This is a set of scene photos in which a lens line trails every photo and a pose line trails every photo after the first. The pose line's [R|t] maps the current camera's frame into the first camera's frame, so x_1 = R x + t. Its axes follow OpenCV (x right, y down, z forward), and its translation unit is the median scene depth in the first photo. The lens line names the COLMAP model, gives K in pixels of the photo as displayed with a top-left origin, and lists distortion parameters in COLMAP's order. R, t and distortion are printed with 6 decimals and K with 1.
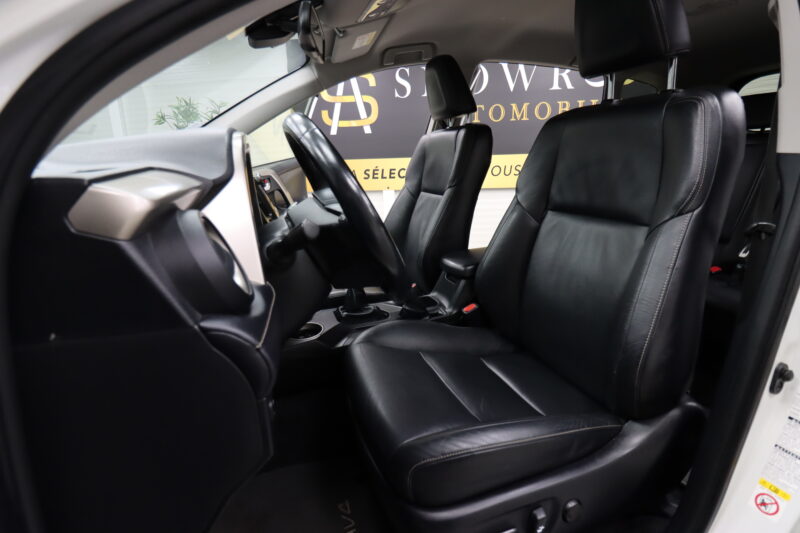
lens RADIAL K [[419.7, 0, 400.0], [0, 419.7, 266.5], [0, 0, 1]] dist [0.034813, 0.000017]
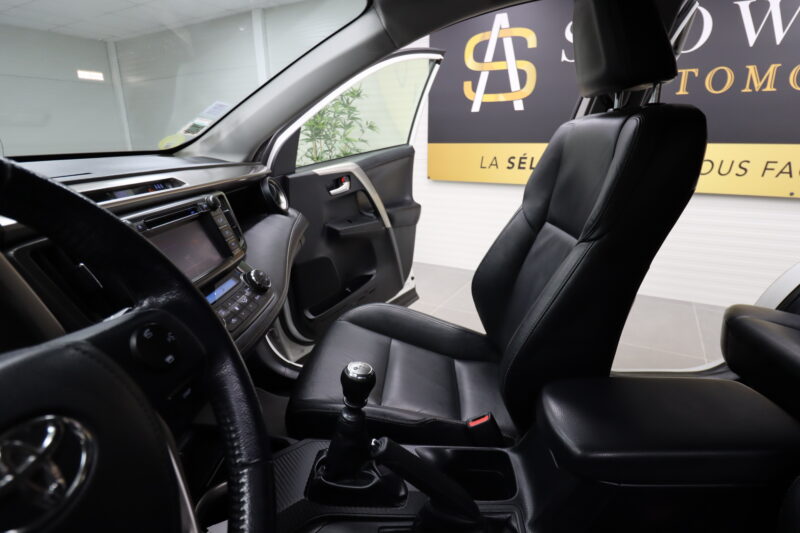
lens RADIAL K [[441.0, 0, 400.0], [0, 441.0, 266.5], [0, 0, 1]] dist [0.001917, -0.003238]
pose [[0.931018, 0.123669, -0.343381, 0.059340], [-0.108576, 0.992095, 0.062920, -0.100646], [0.348448, -0.021297, 0.937086, 0.273457]]
